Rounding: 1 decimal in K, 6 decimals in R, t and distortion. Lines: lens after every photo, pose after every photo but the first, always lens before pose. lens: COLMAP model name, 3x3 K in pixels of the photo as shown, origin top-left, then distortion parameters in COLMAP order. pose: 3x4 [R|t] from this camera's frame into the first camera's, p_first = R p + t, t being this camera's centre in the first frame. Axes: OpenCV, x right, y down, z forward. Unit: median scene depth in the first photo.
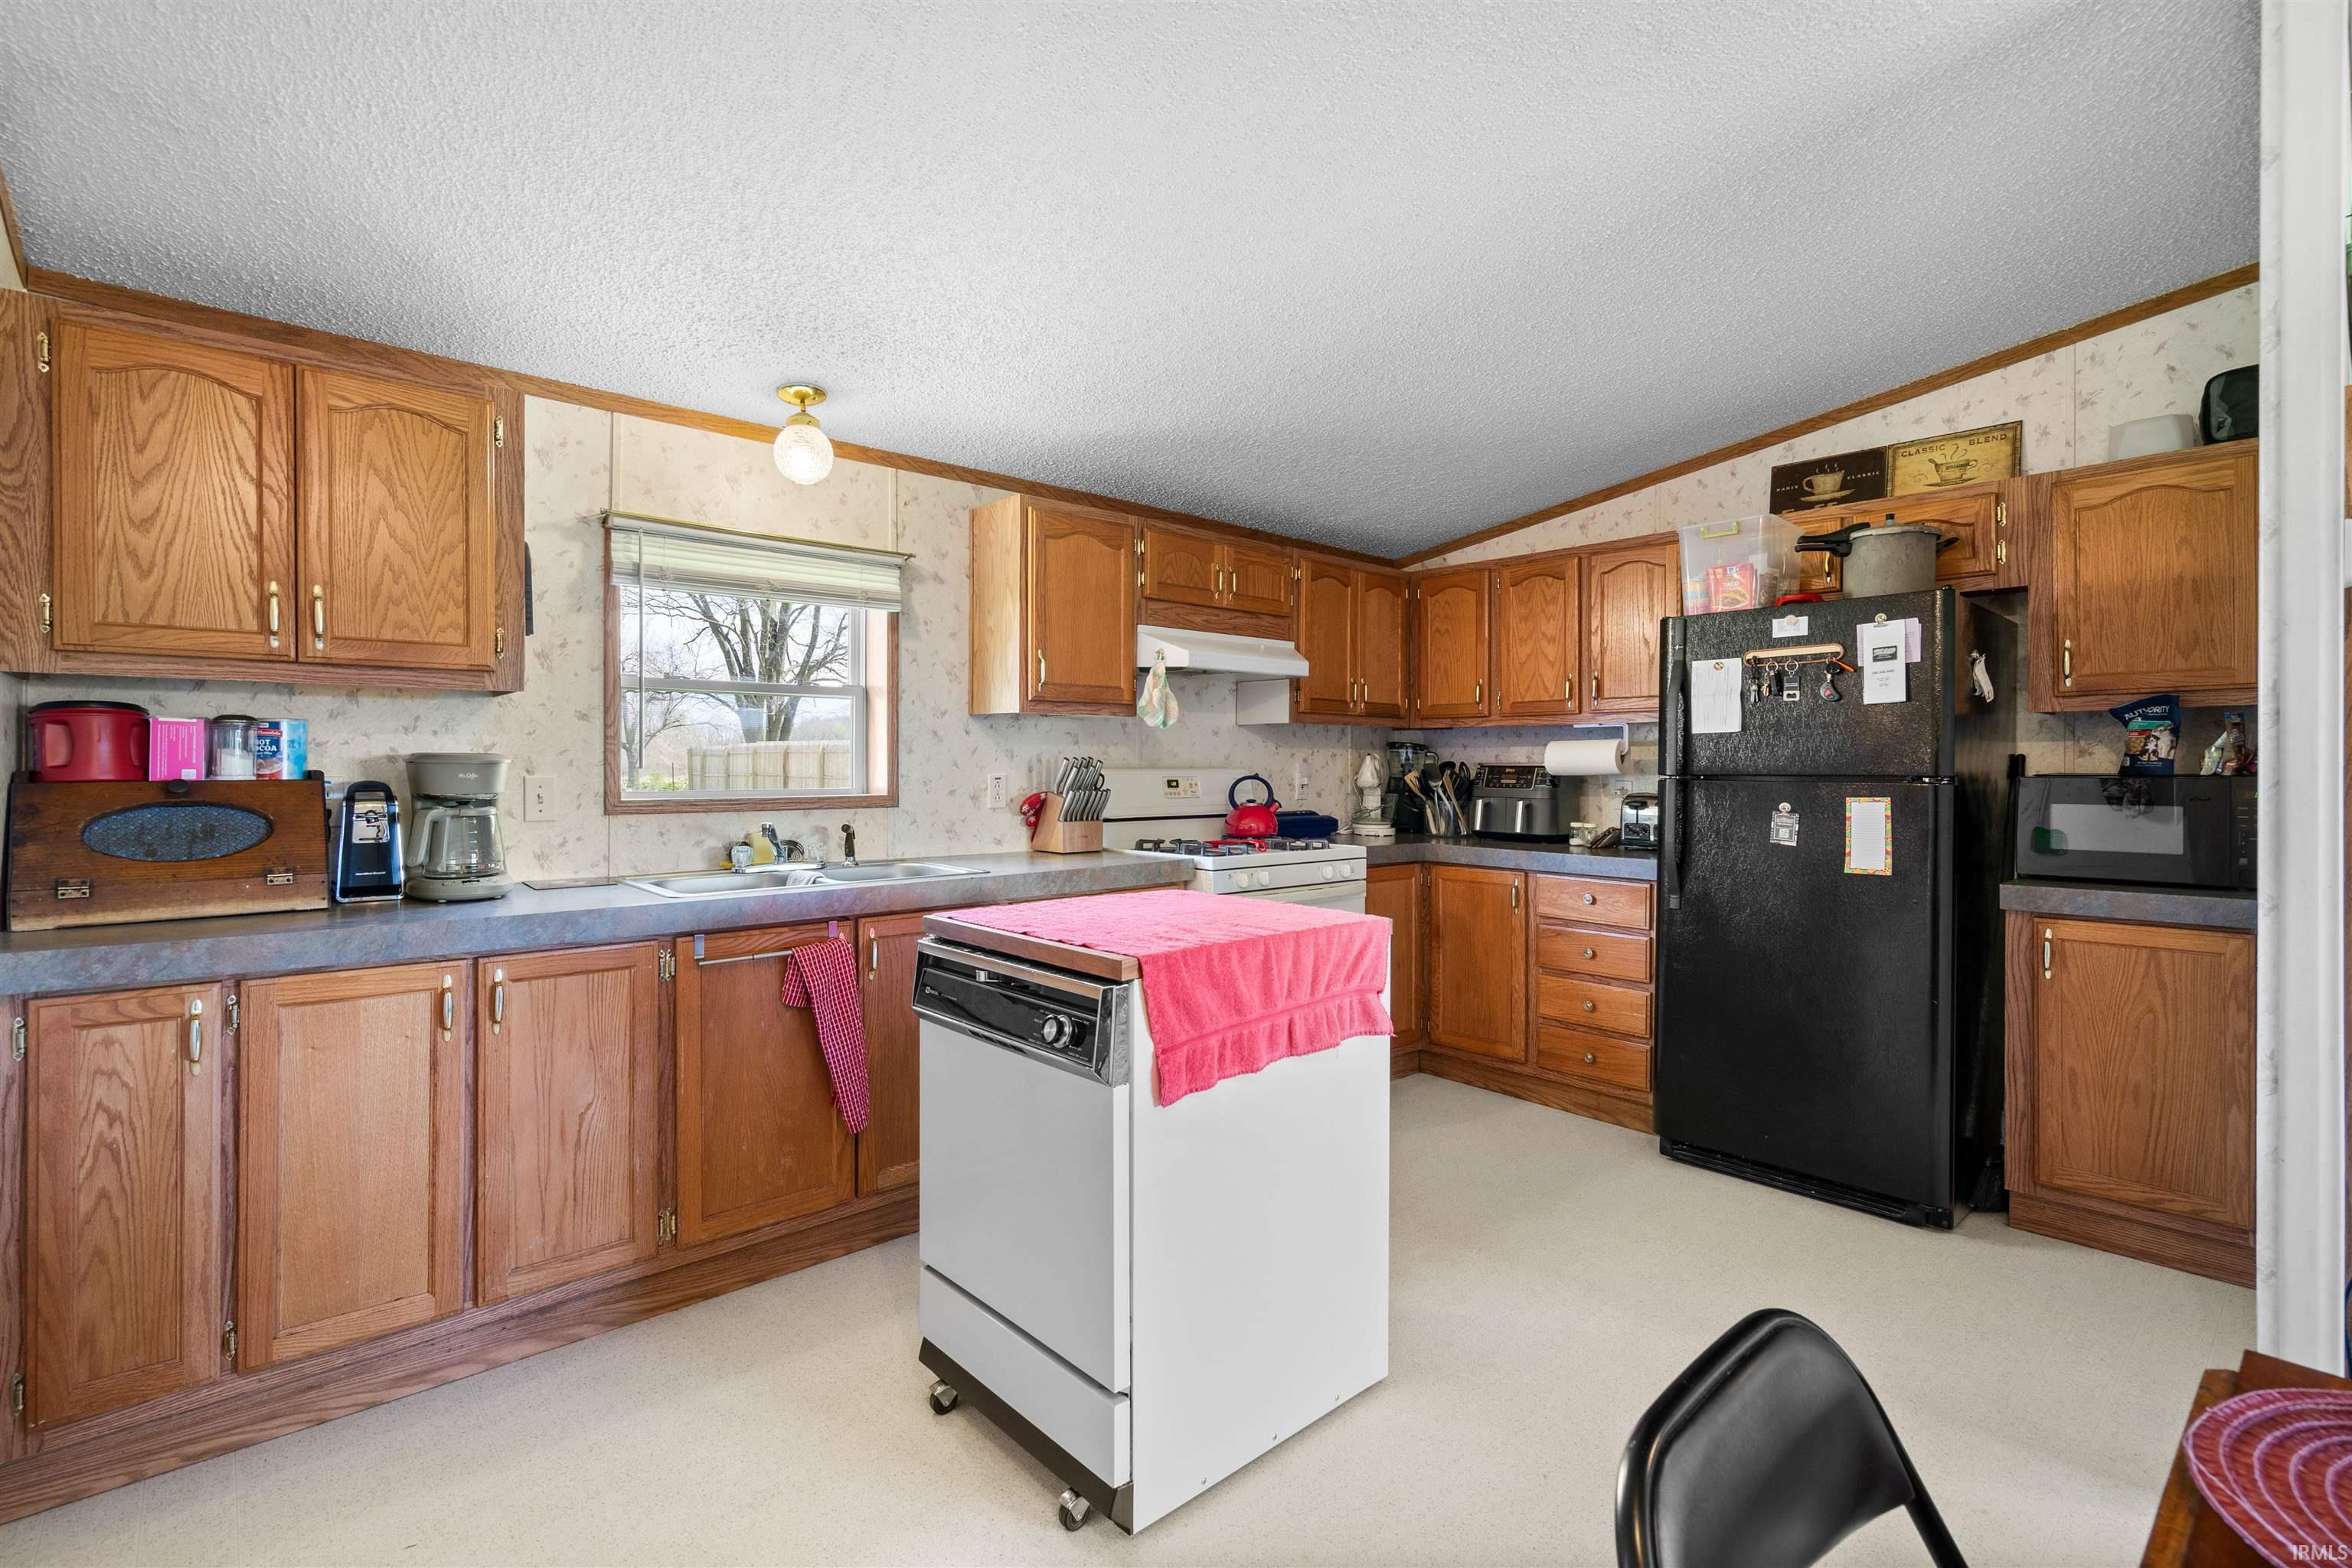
lens RADIAL K [[1054.3, 0, 1132.8], [0, 1054.3, 759.8], [0, 0, 1]] dist [0.000357, 0.000437]
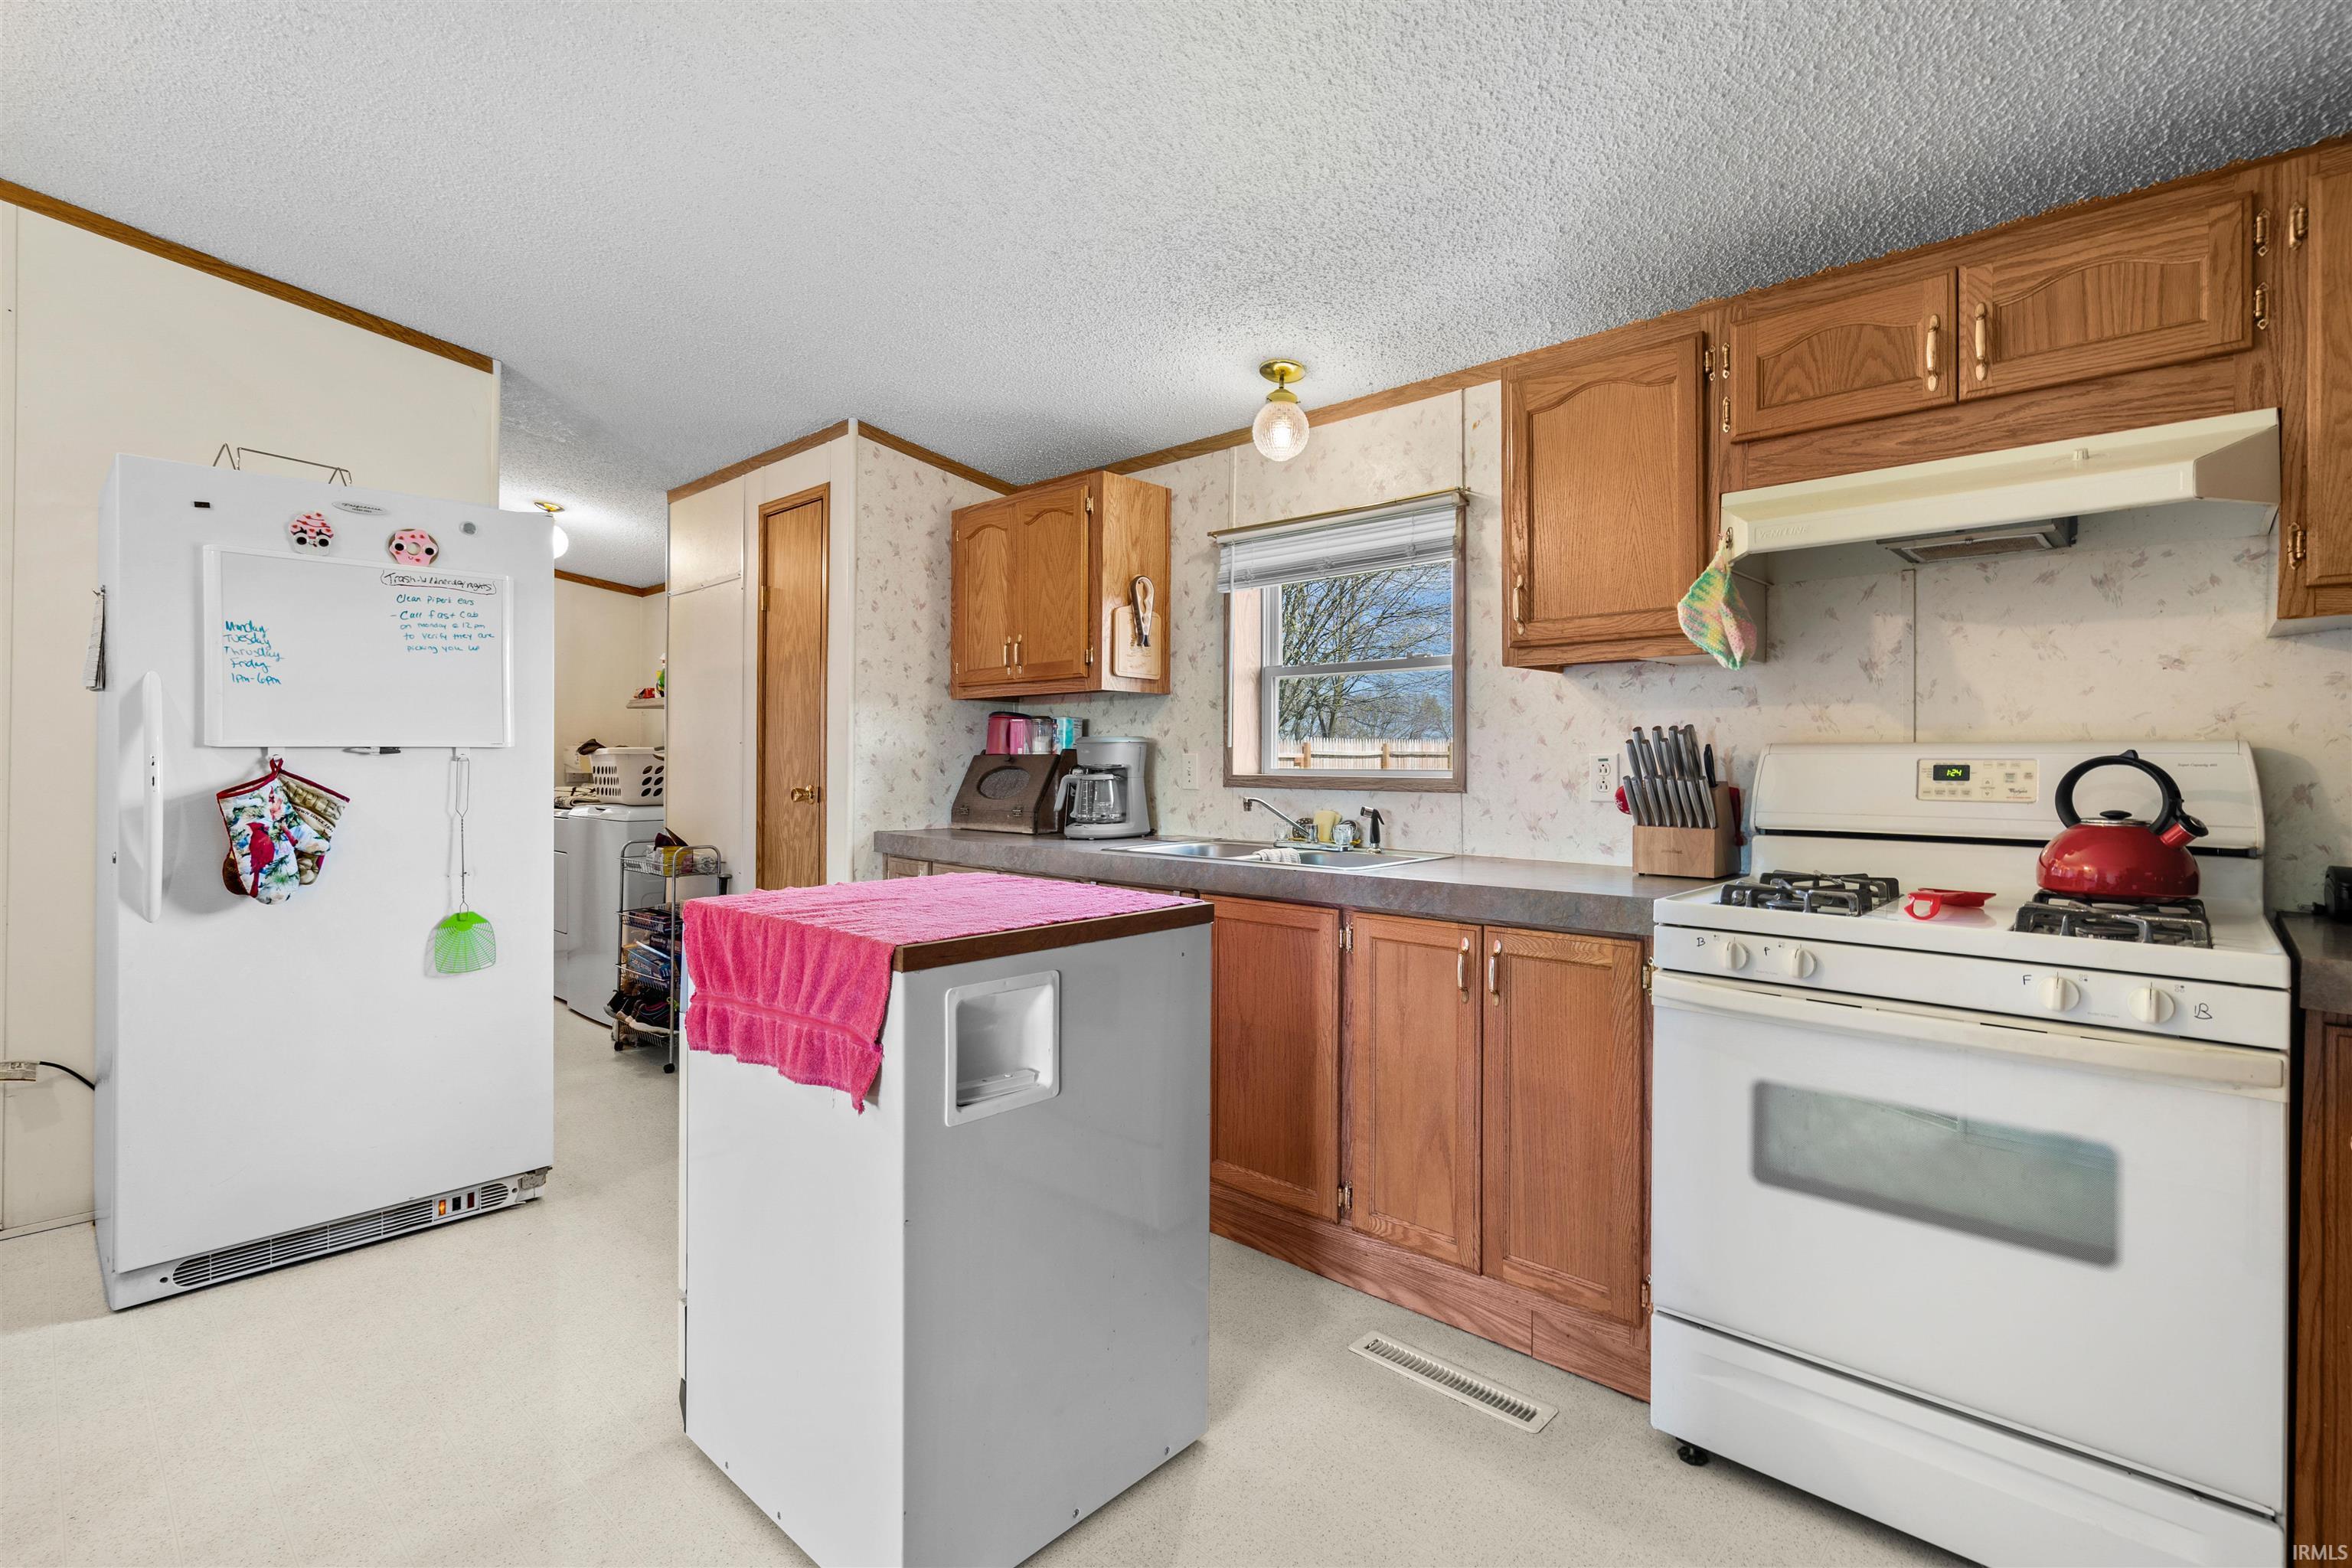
lens RADIAL K [[1046.9, 0, 1207.5], [0, 1046.9, 751.7], [0, 0, 1]] dist [-0.001462, -0.000011]
pose [[0.164220, -0.011330, -0.986359, 0.480817], [-0.000126, 0.999934, -0.011507, 0.018868], [0.986424, 0.002014, 0.164208, 0.569170]]
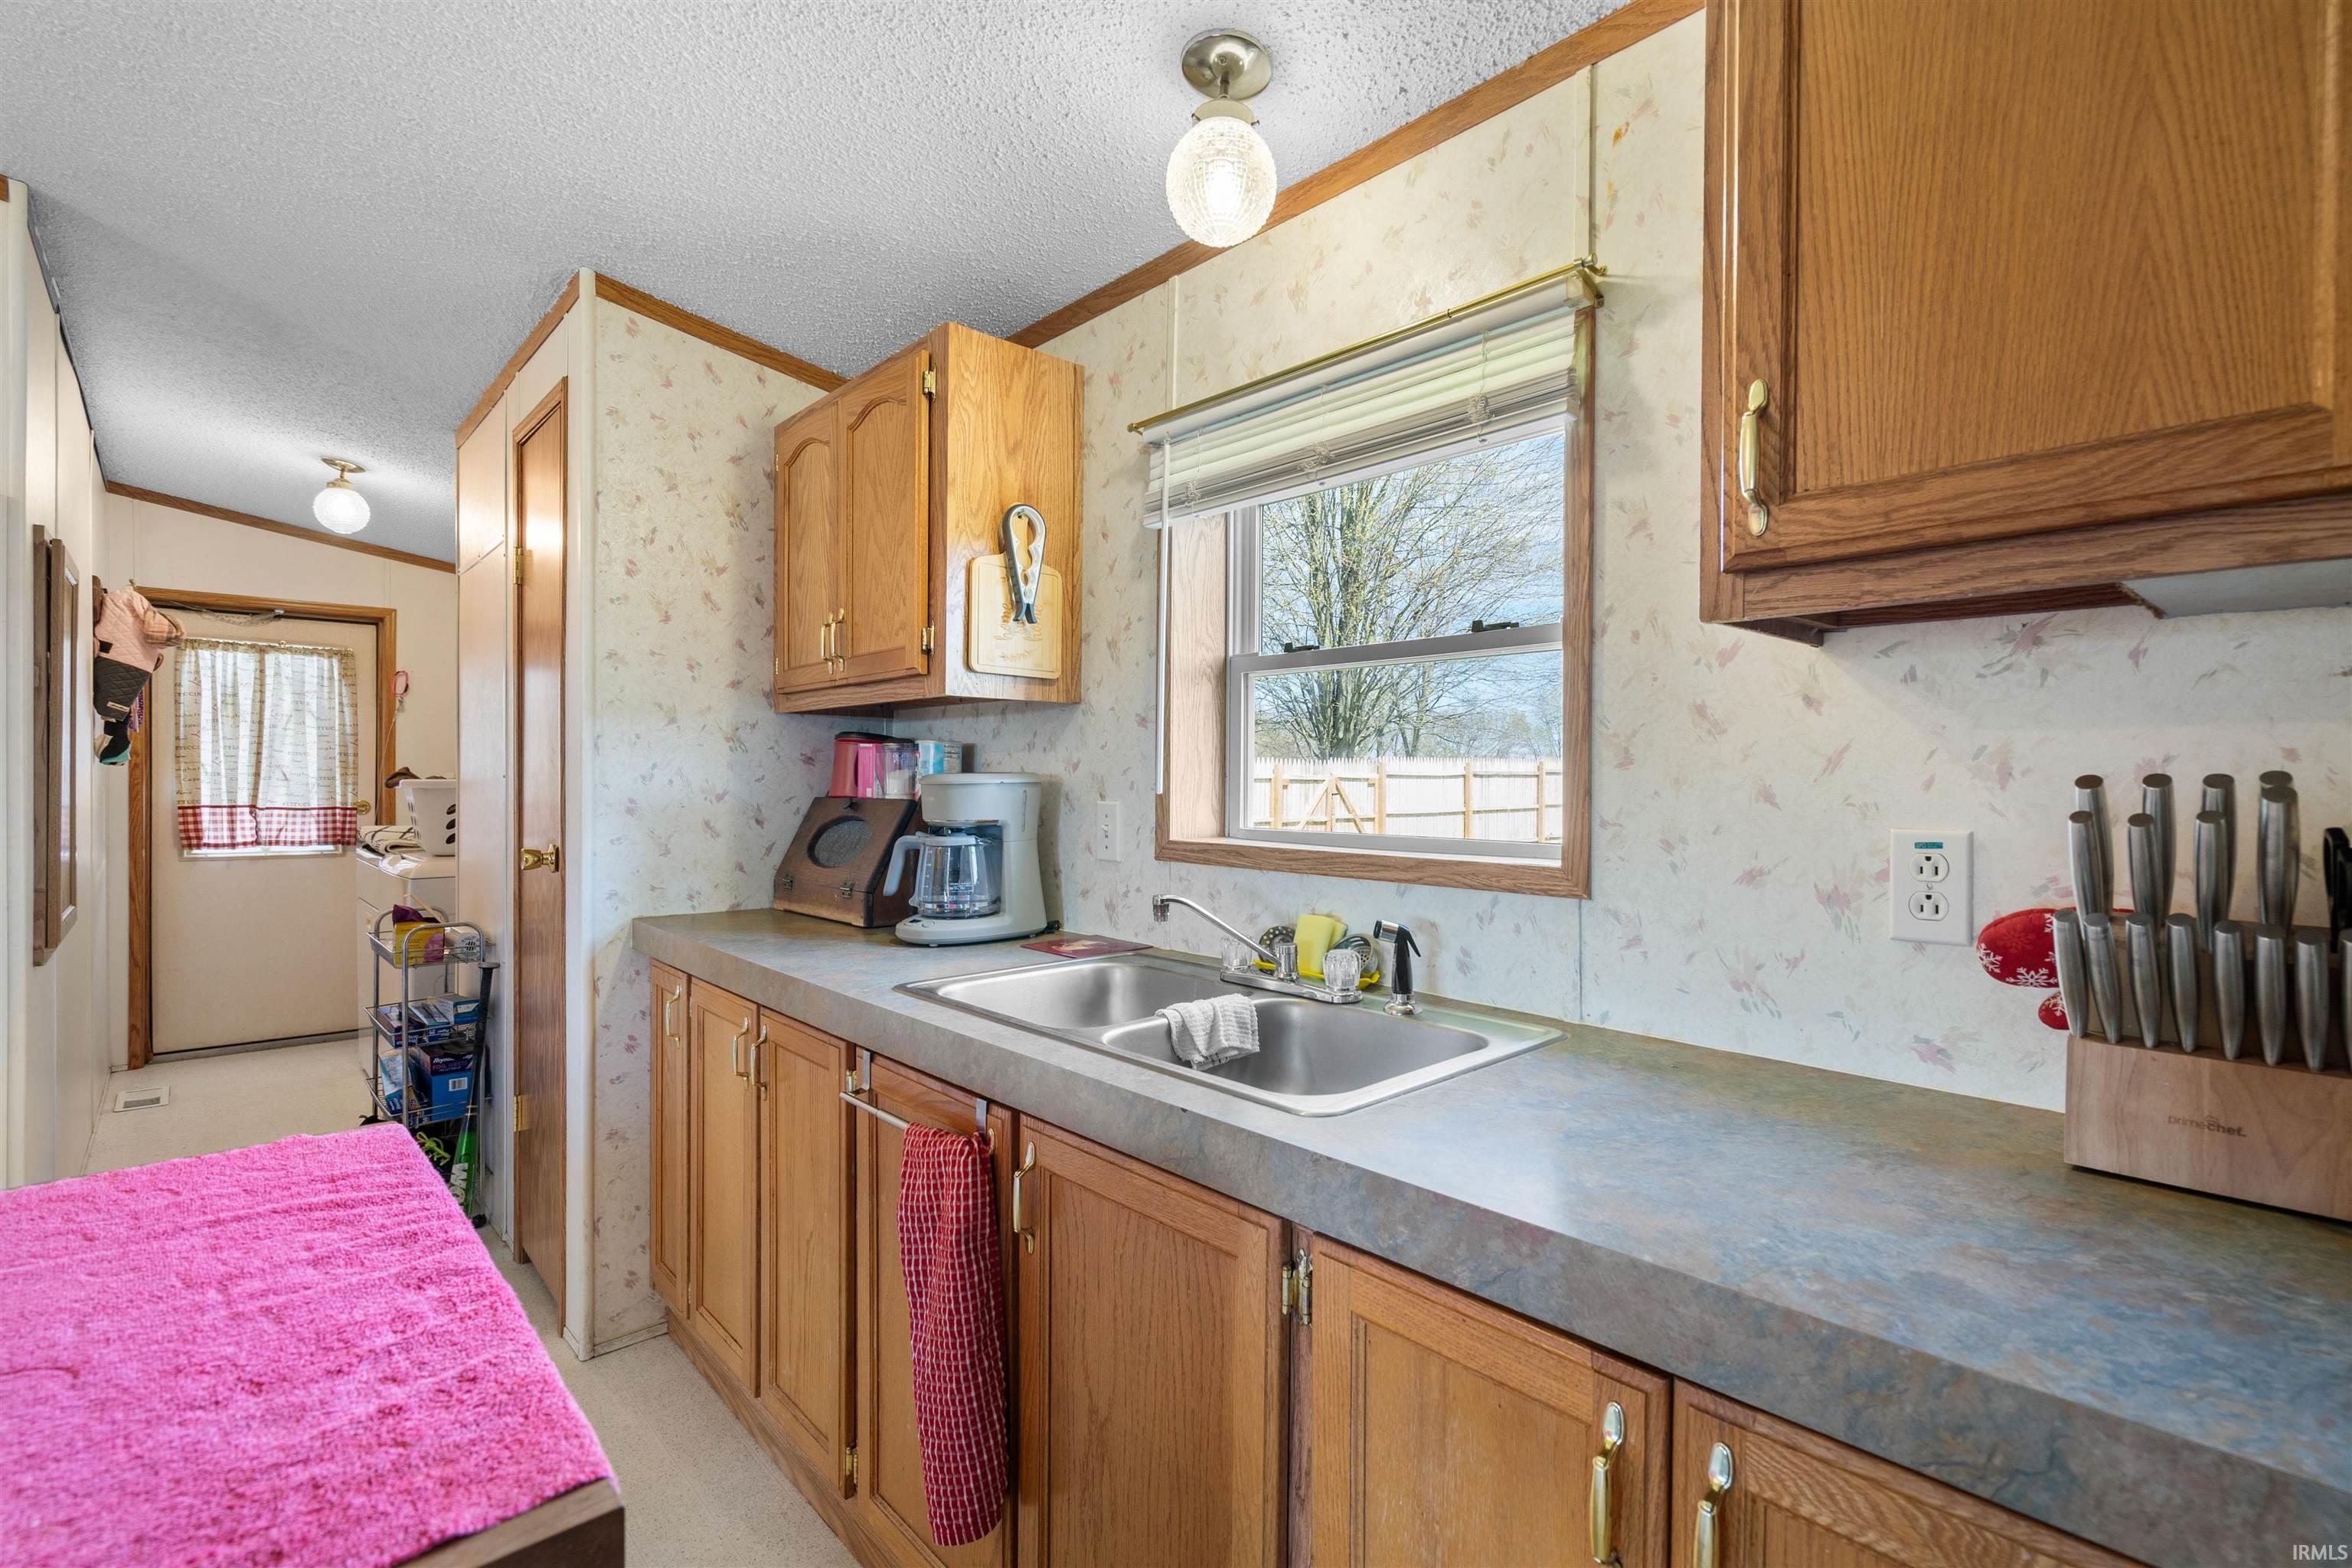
lens RADIAL K [[1059.7, 0, 1180.2], [0, 1059.7, 792.6], [0, 0, 1]] dist [-0.000048, -0.000006]
pose [[0.066172, 0.010634, -0.997752, 0.149849], [-0.003279, 0.999940, 0.010440, 0.000082], [0.997803, 0.002581, 0.066203, 0.700051]]
